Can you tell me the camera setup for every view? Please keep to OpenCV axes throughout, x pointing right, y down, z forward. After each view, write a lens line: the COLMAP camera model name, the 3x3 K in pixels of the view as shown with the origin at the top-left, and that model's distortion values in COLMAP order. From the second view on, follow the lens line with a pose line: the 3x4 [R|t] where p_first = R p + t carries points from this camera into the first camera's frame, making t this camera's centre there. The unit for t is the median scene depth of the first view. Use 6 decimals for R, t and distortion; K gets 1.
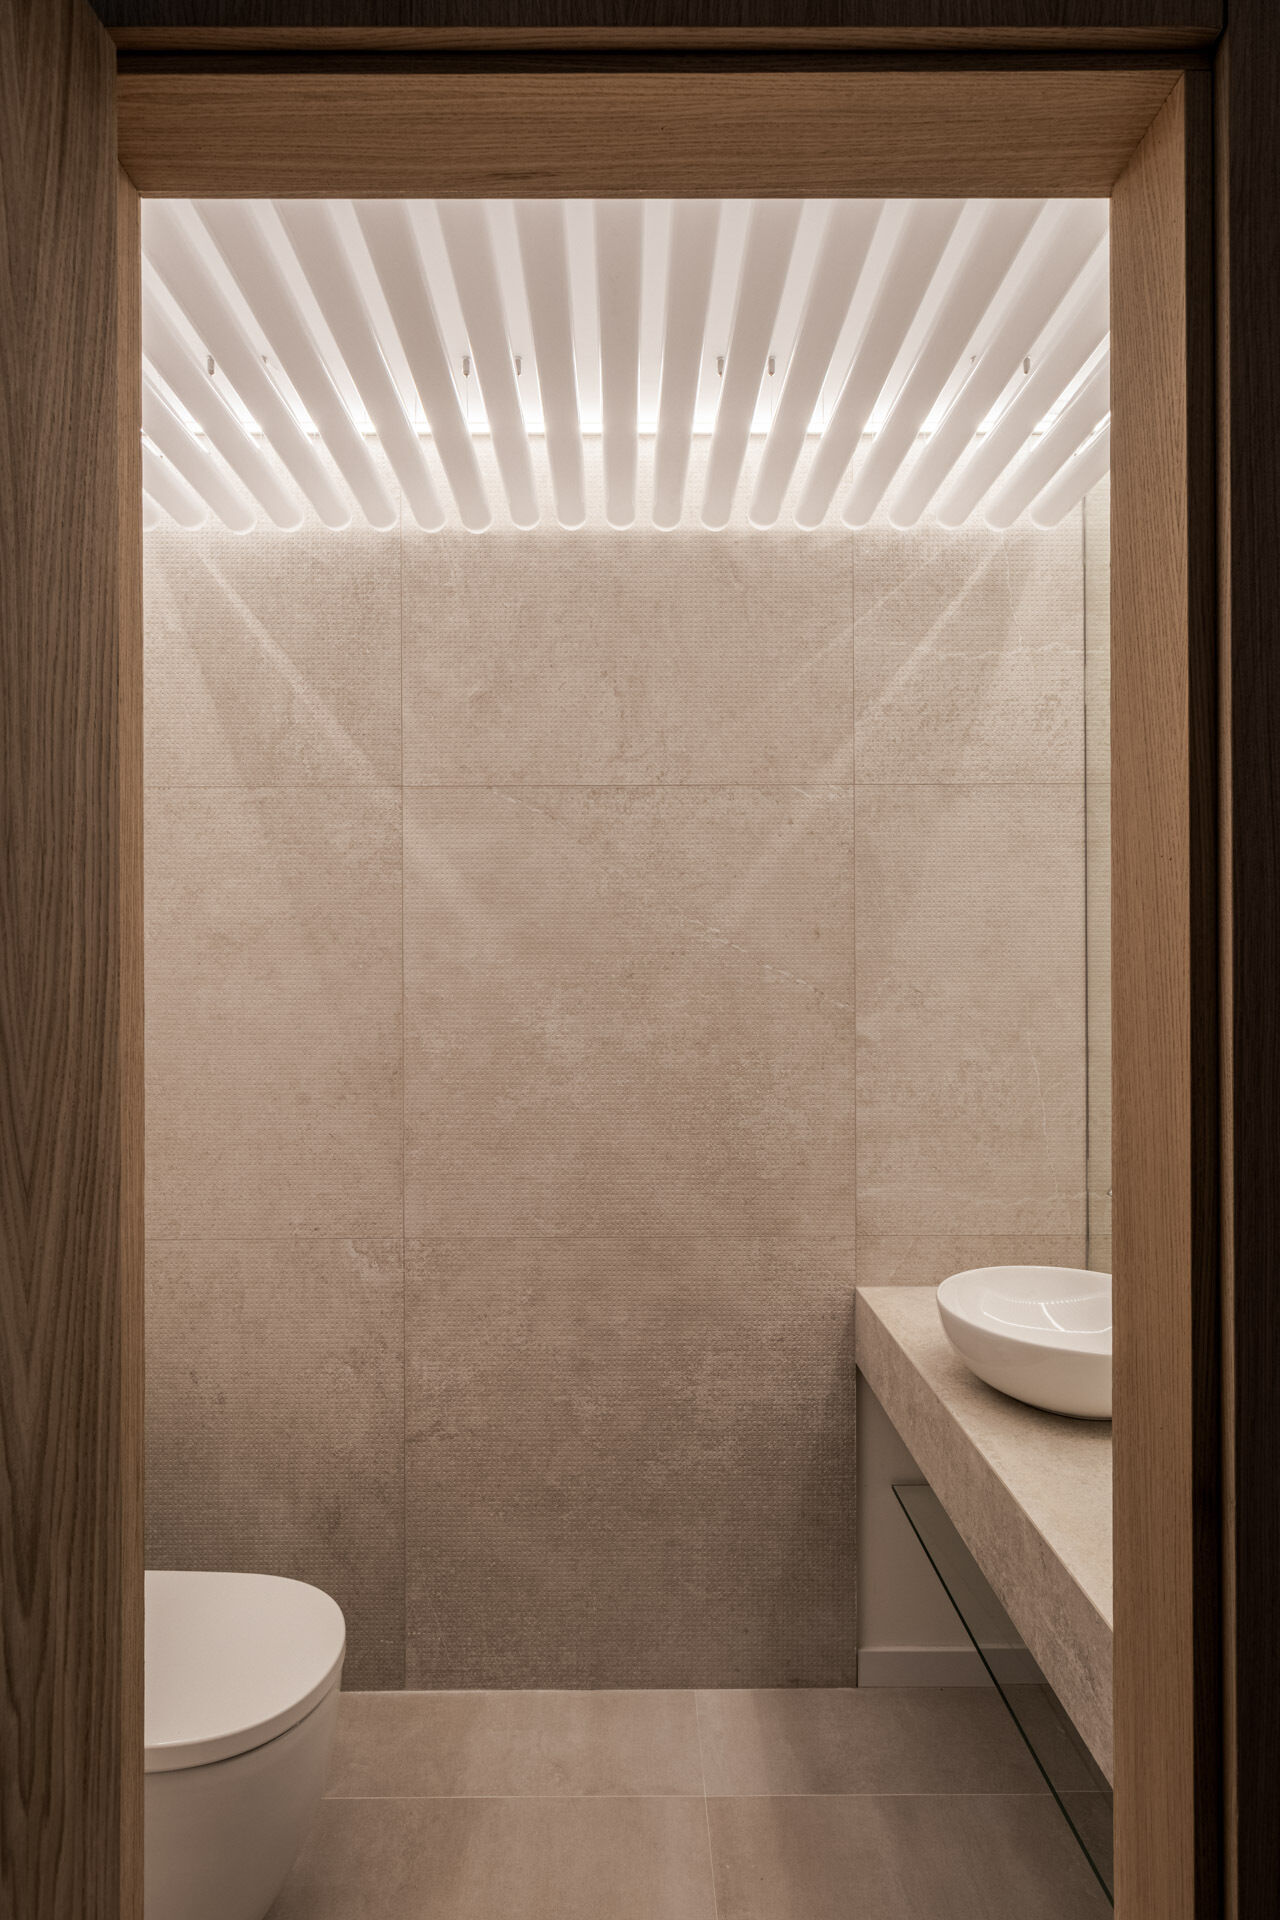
lens RADIAL K [[1062.1, 0, 636.4], [0, 1062.1, 958.7], [0, 0, 1]] dist [0.005949, -0.000072]
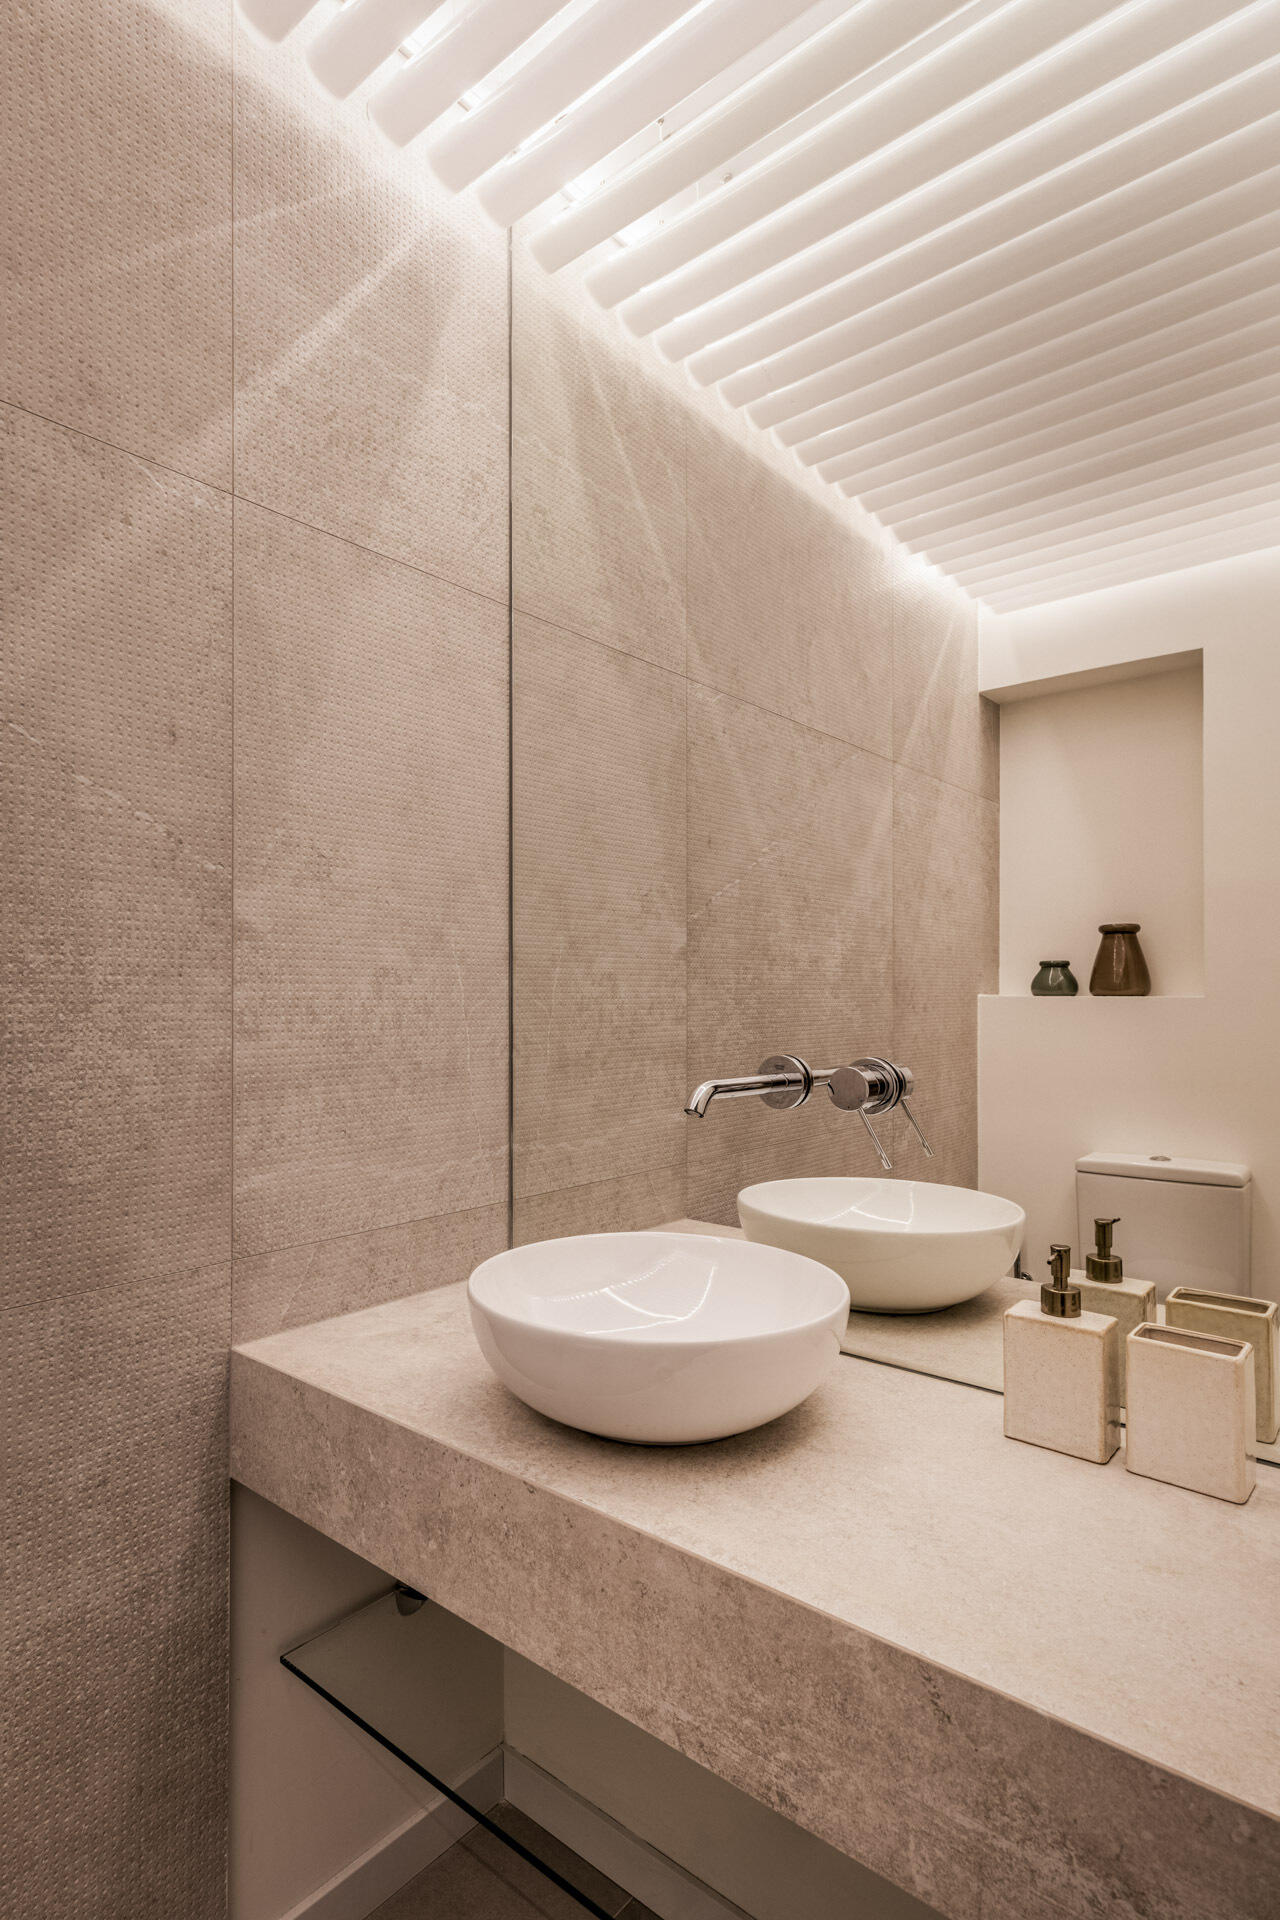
lens RADIAL K [[1062.1, 0, 639.5], [0, 1062.1, 969.3], [0, 0, 1]] dist [0.005949, -0.000072]
pose [[0.667739, 0.007115, 0.744361, -0.082920], [0.006383, 0.999863, -0.015283, 0.110269], [-0.744368, 0.014956, 0.667602, 0.436664]]
